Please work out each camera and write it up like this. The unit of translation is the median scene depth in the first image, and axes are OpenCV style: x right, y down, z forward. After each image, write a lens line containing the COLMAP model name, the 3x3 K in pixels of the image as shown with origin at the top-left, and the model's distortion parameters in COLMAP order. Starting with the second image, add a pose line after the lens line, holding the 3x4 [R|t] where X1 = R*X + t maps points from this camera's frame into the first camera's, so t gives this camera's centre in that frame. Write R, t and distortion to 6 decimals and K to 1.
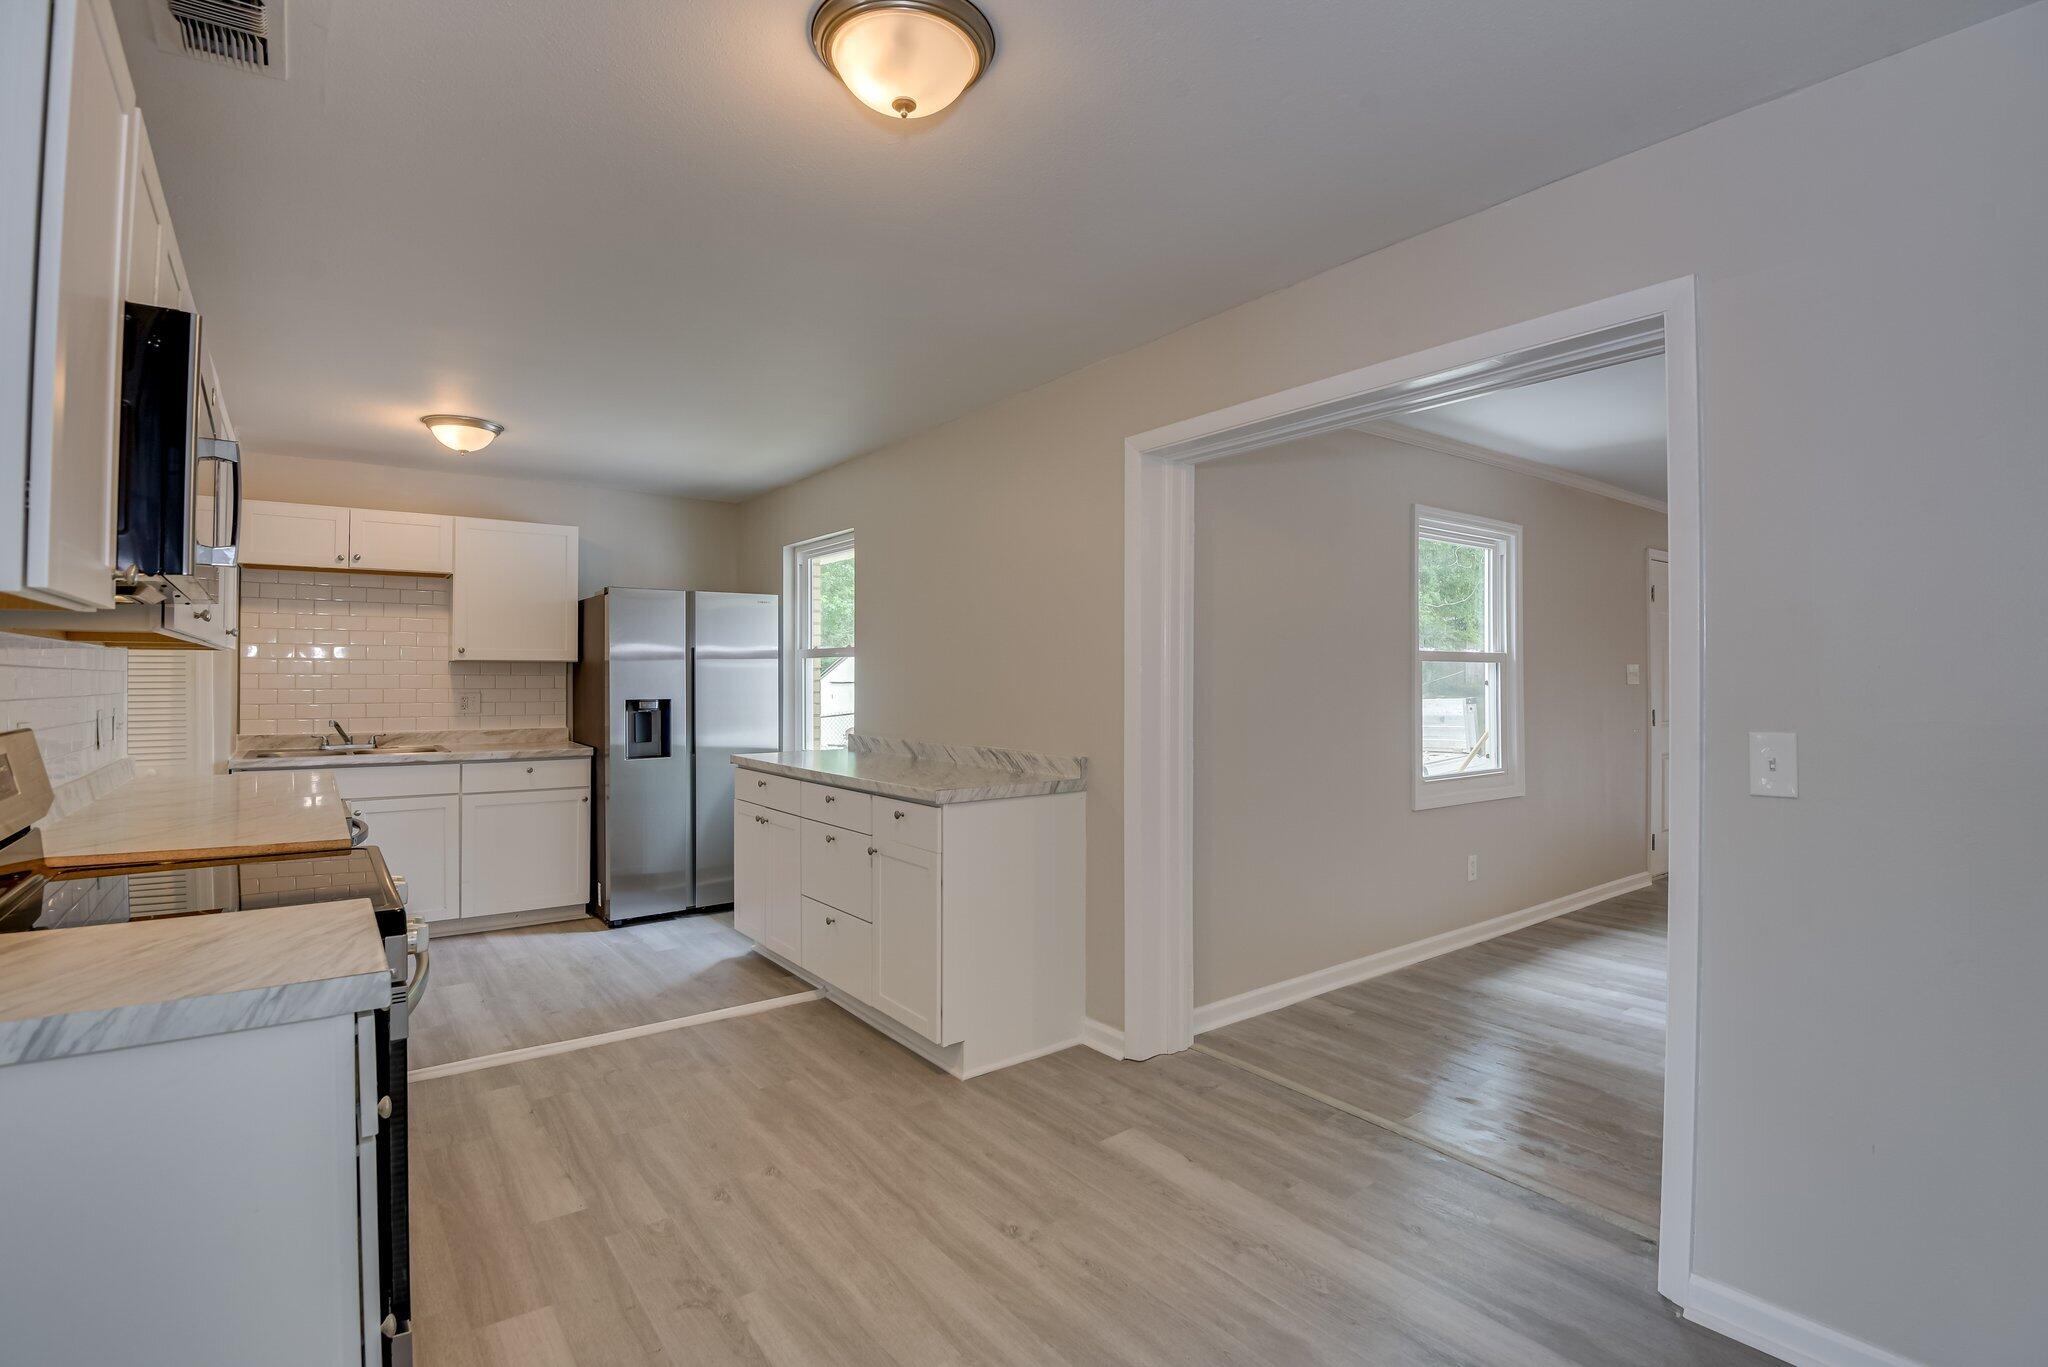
lens RADIAL K [[949.4, 0, 1030.7], [0, 949.4, 674.1], [0, 0, 1]] dist [-0.019829, -0.010930]
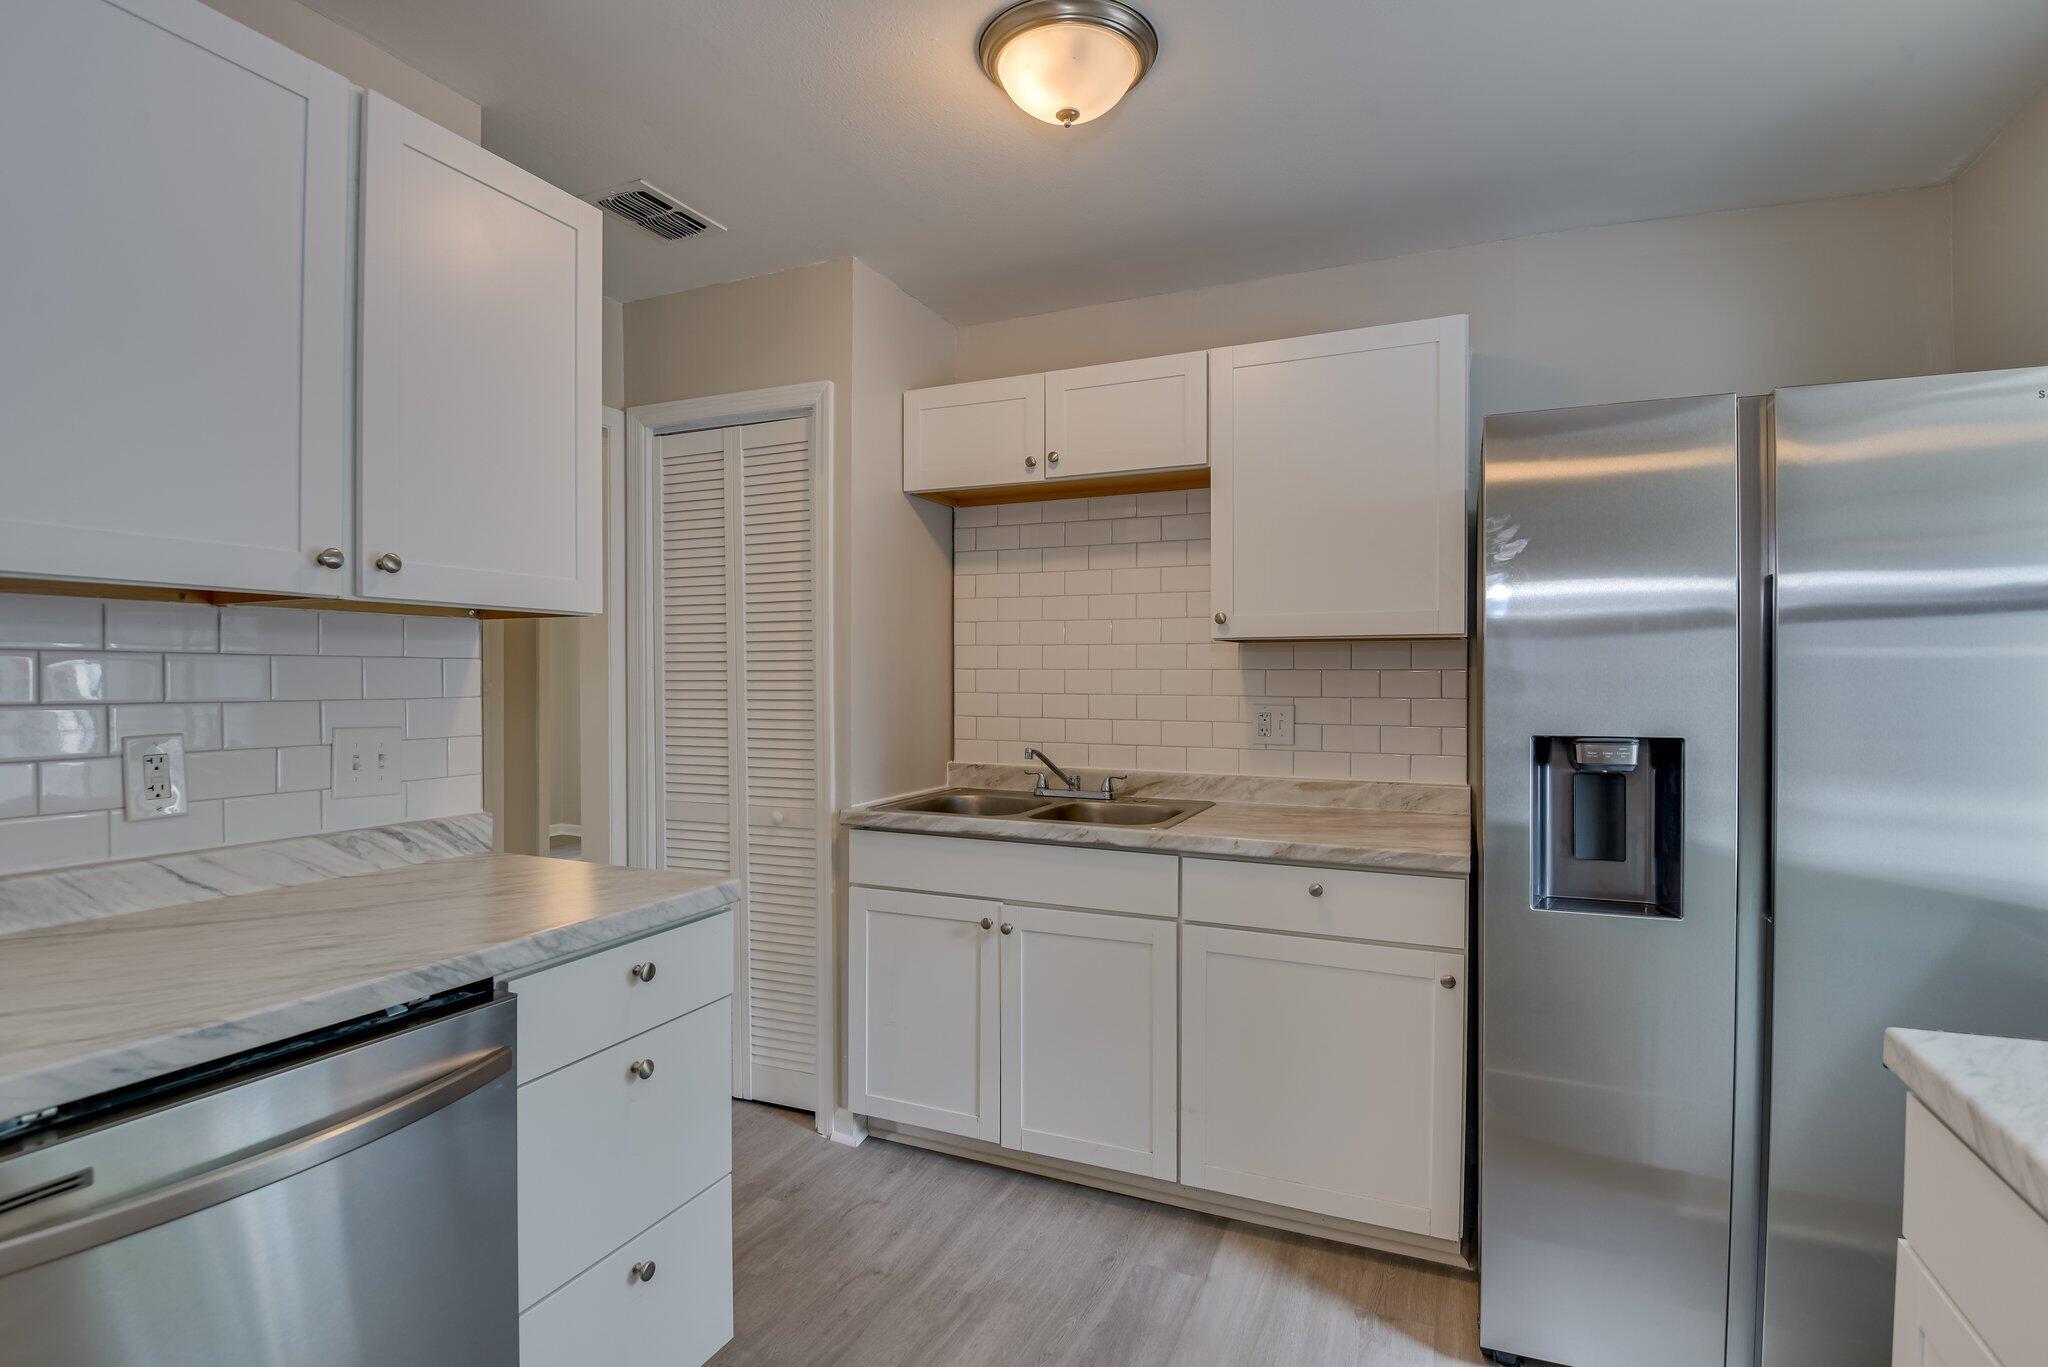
lens RADIAL K [[1025.9, 0, 989.1], [0, 1025.9, 685.1], [0, 0, 1]] dist [-0.005822, 0.000142]
pose [[0.466912, 0.001081, -0.884303, -0.260052], [0.003036, 0.999991, 0.002825, 0.010902], [0.884299, -0.004004, 0.466905, 0.887481]]
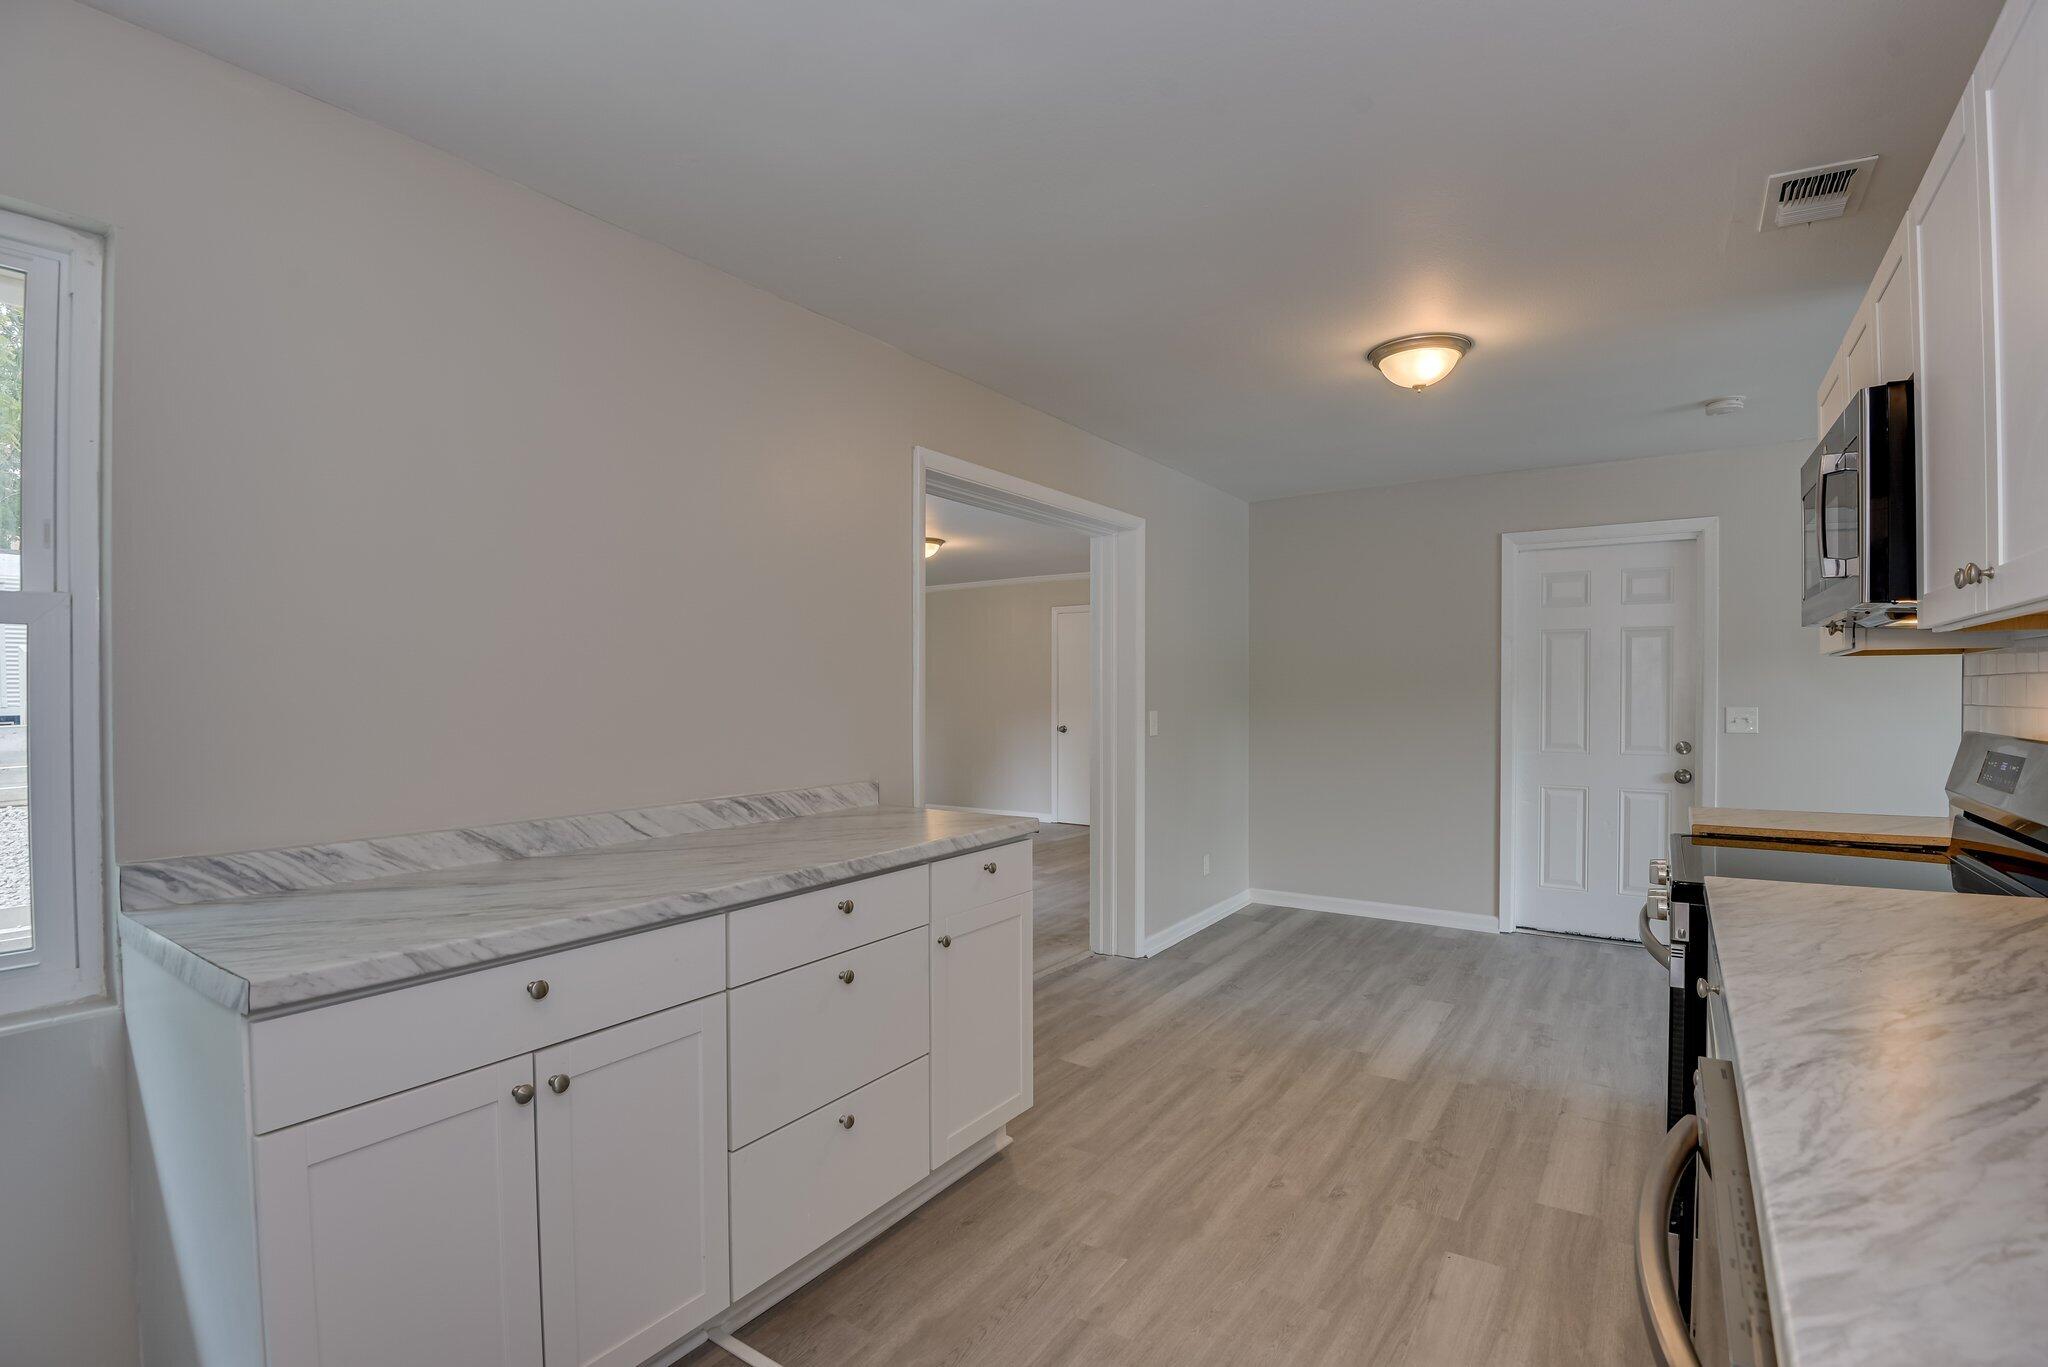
lens RADIAL K [[949.4, 0, 1019.3], [0, 949.4, 687.4], [0, 0, 1]] dist [-0.019829, -0.010930]
pose [[-0.310122, 0.003599, 0.950690, -0.778684], [0.001597, 0.999993, -0.003265, 0.003600], [-0.950695, 0.000506, -0.310126, 1.070527]]
